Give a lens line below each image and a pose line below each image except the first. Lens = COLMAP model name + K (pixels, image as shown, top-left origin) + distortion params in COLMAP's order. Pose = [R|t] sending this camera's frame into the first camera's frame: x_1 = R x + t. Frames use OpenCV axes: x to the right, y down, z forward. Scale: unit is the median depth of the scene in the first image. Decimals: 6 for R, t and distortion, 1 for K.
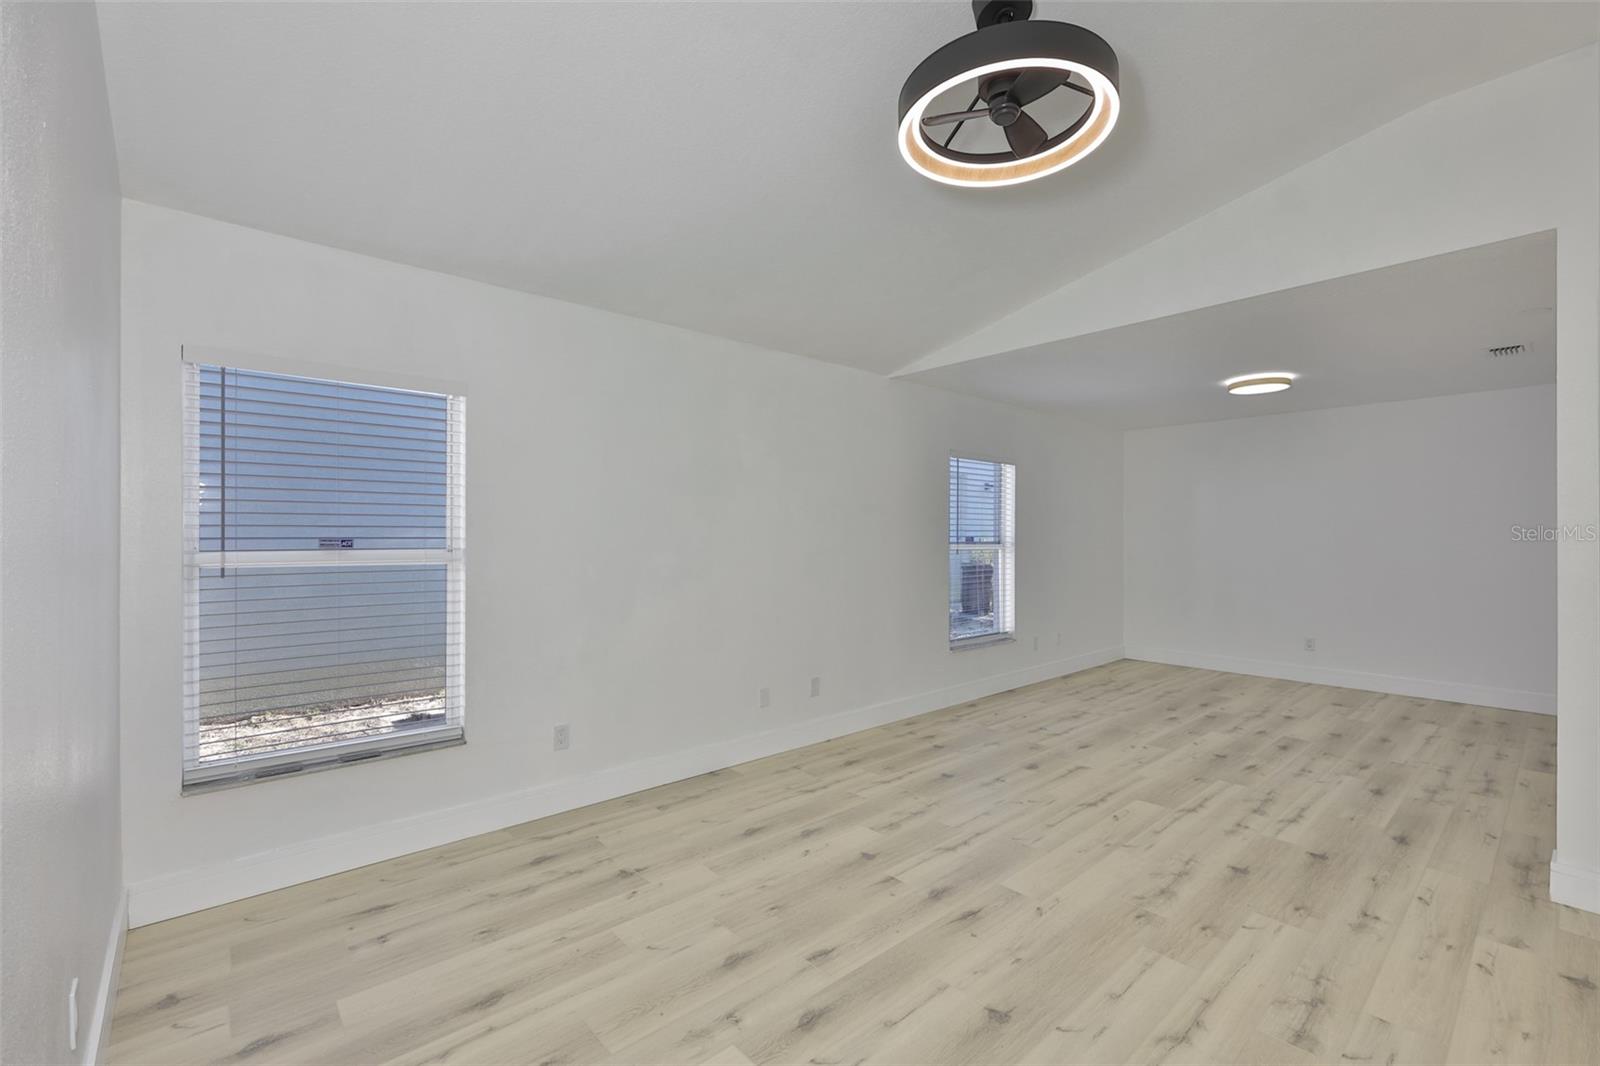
lens RADIAL K [[693.4, 0, 814.8], [0, 693.4, 541.7], [0, 0, 1]] dist [-0.000841, 0.000213]
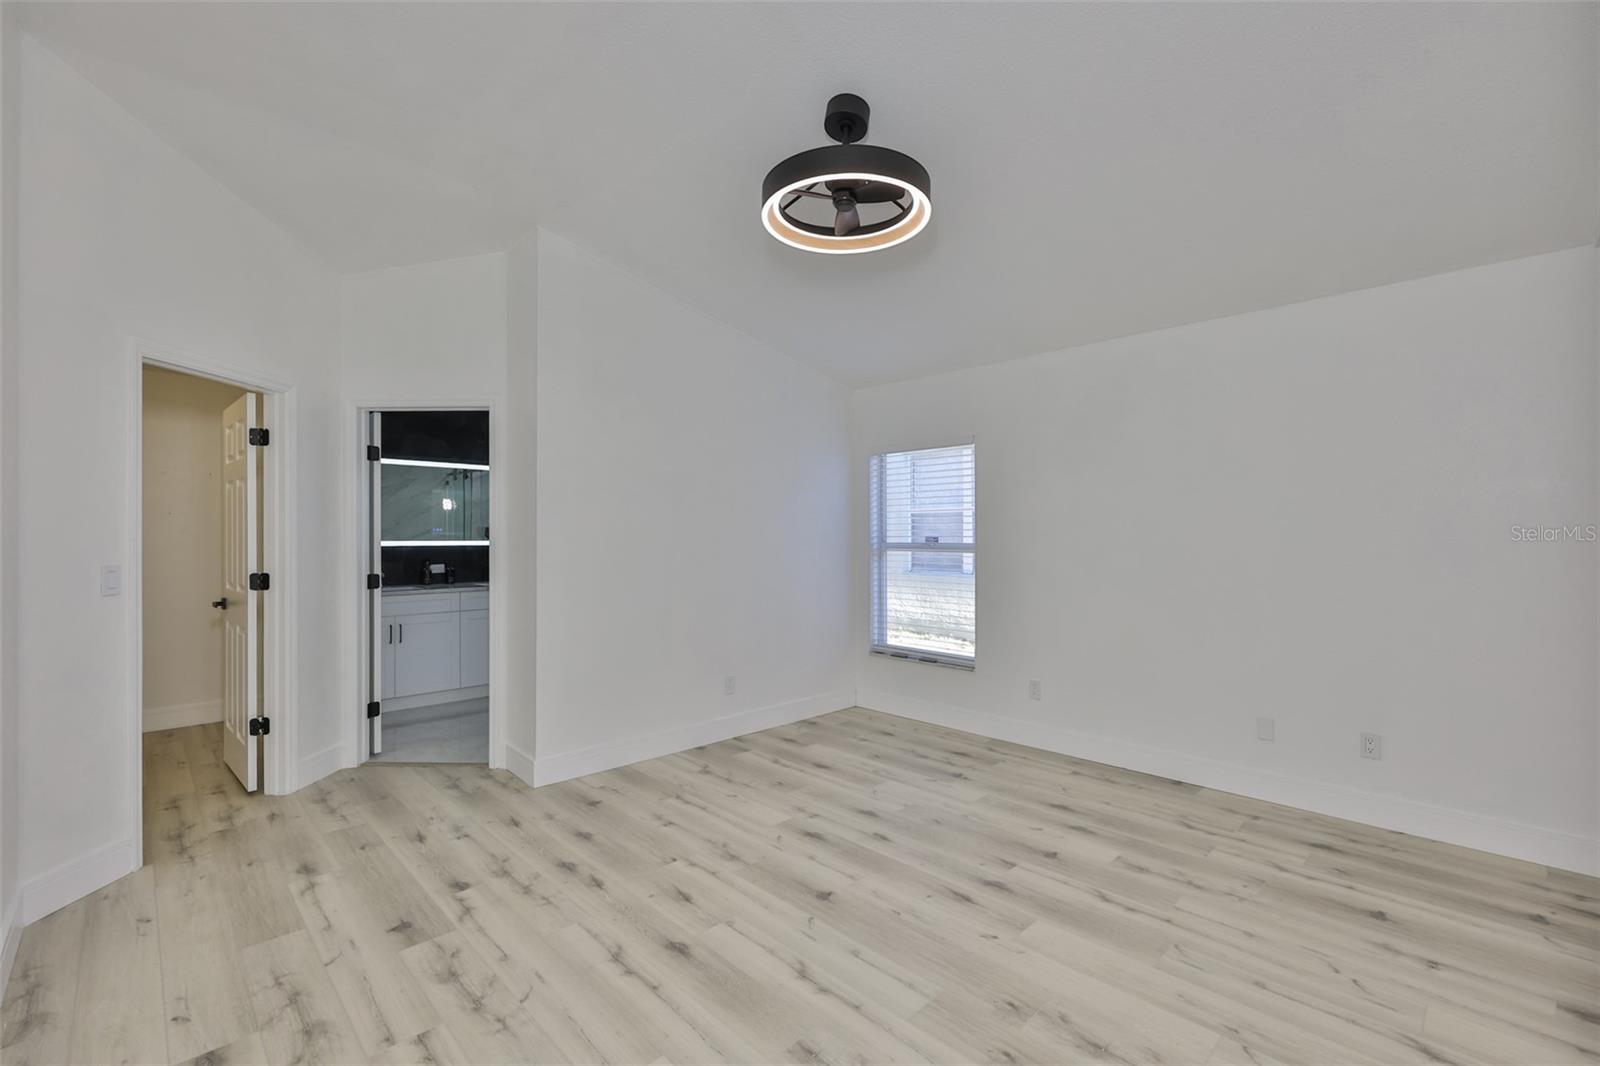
lens RADIAL K [[693.4, 0, 808.3], [0, 693.4, 536.7], [0, 0, 1]] dist [-0.000841, 0.000213]
pose [[0.034618, 0.001474, -0.999400, 0.924216], [-0.003784, 0.999992, 0.001344, -0.004617], [0.999393, 0.003735, 0.034623, 0.533867]]
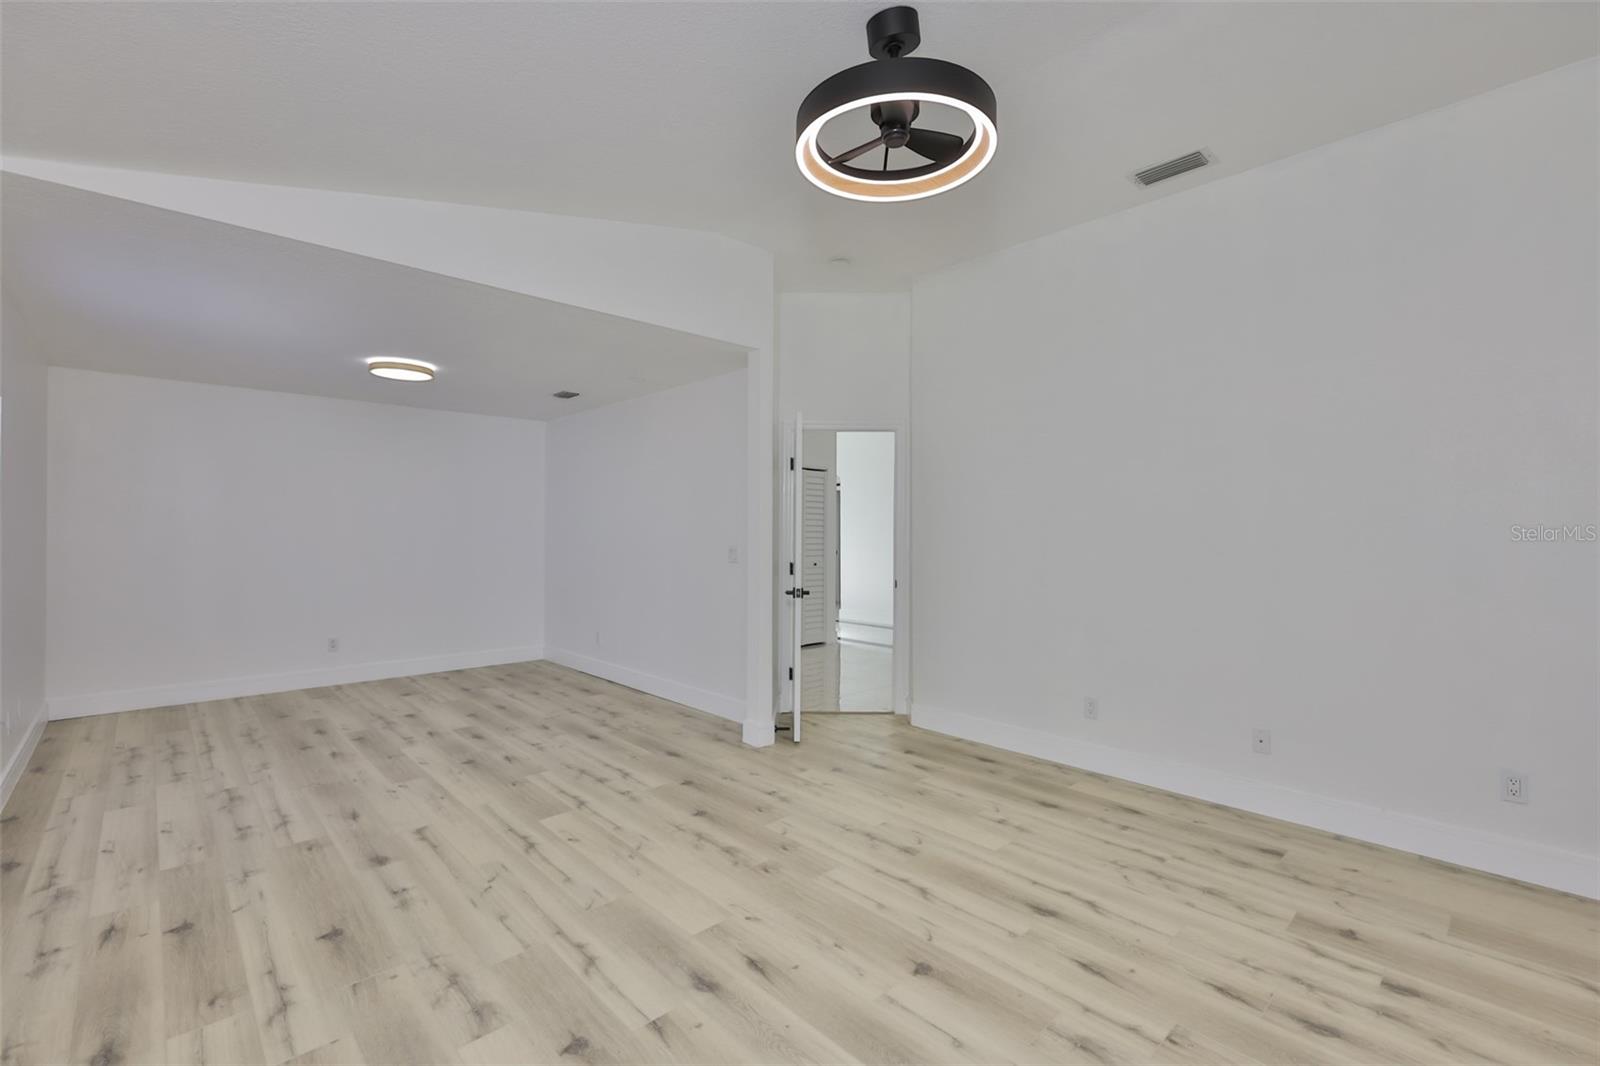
lens RADIAL K [[693.4, 0, 807.9], [0, 693.4, 521.7], [0, 0, 1]] dist [-0.000841, 0.000213]
pose [[-0.027223, 0.013325, 0.999541, -0.486778], [0.006466, 0.999893, -0.013153, -0.008168], [-0.999608, 0.006105, -0.027307, 0.699772]]
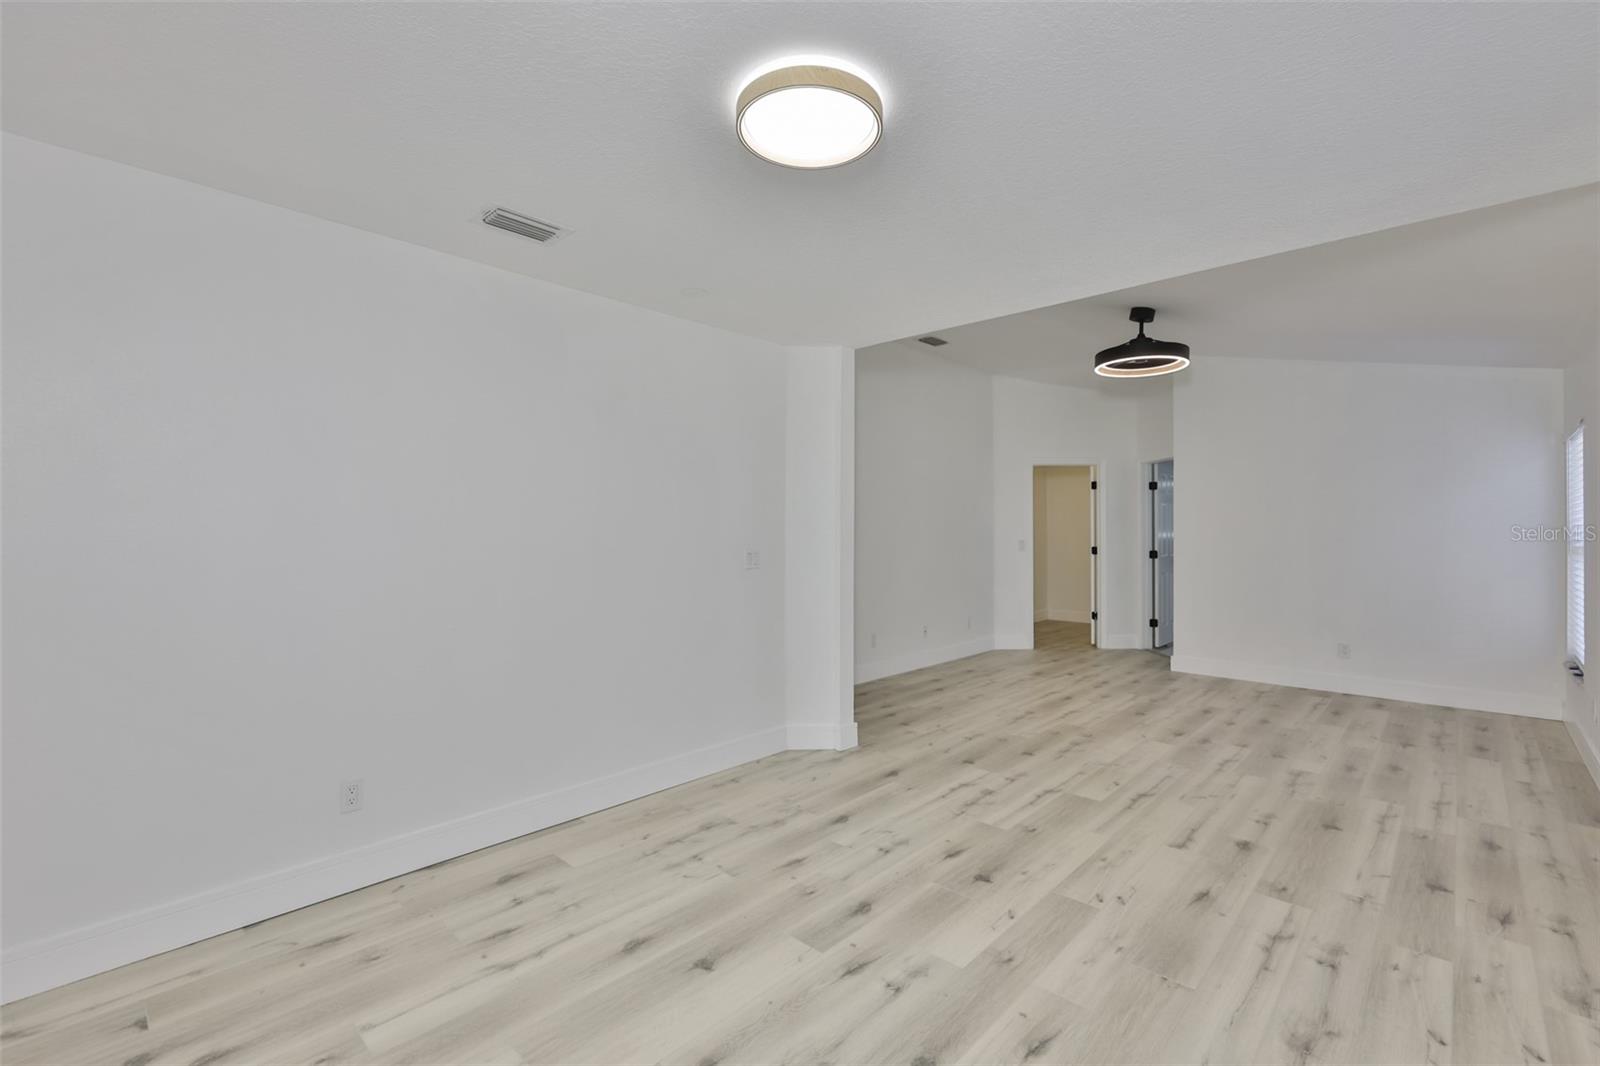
lens RADIAL K [[693.4, 0, 802.3], [0, 693.4, 506.1], [0, 0, 1]] dist [-0.000841, 0.000213]
pose [[-0.997169, -0.001859, -0.075173, 1.004974], [0.000154, 0.999642, -0.026770, -0.018332], [0.075196, -0.026706, -0.996811, 2.049021]]
